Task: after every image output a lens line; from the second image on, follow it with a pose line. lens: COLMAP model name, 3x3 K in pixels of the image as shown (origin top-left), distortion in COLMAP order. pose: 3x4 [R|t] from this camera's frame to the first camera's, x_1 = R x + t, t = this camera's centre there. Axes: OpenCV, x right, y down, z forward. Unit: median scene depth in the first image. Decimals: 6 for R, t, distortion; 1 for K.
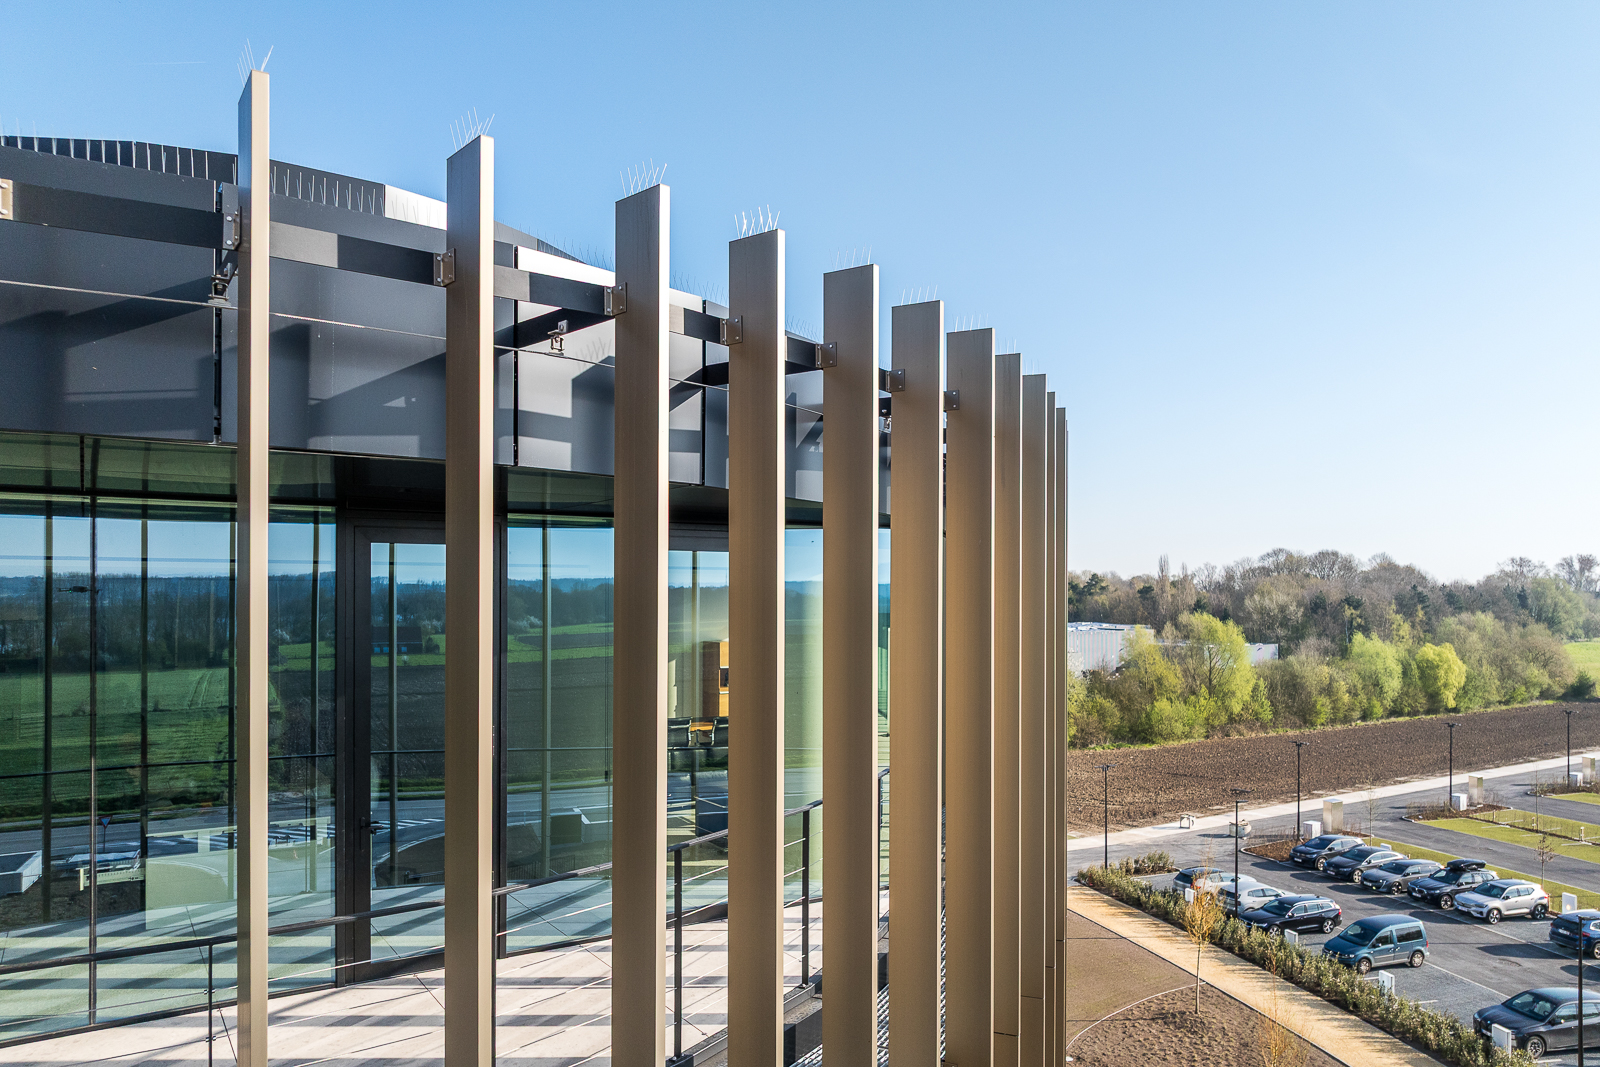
lens RADIAL K [[1129.9, 0, 800.0], [0, 1129.9, 533.5], [0, 0, 1]] dist [0.000372, 0.006047]
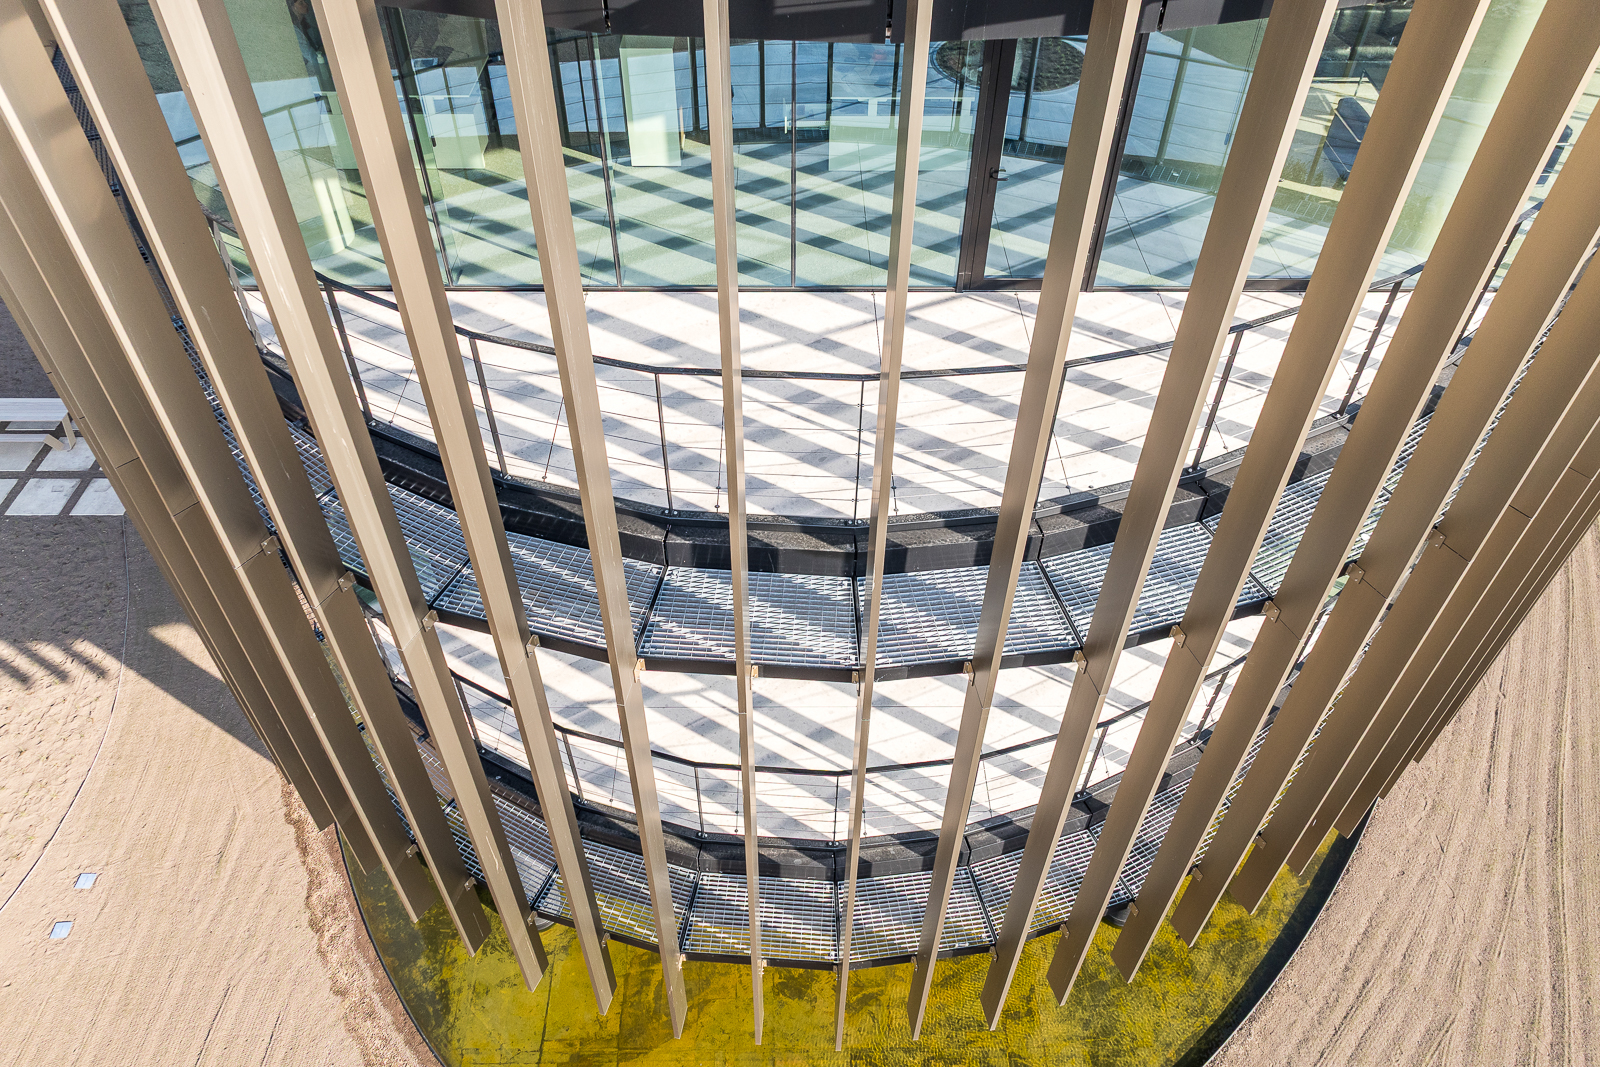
lens RADIAL K [[1090.8, 0, 800.0], [0, 1090.8, 533.5], [0, 0, 1]] dist [0.000593, -0.002294]
pose [[0.849535, 0.369961, -0.376057, 0.000449], [-0.007895, 0.721699, 0.692162, -0.220419], [0.527473, -0.585047, 0.616029, -0.001100]]
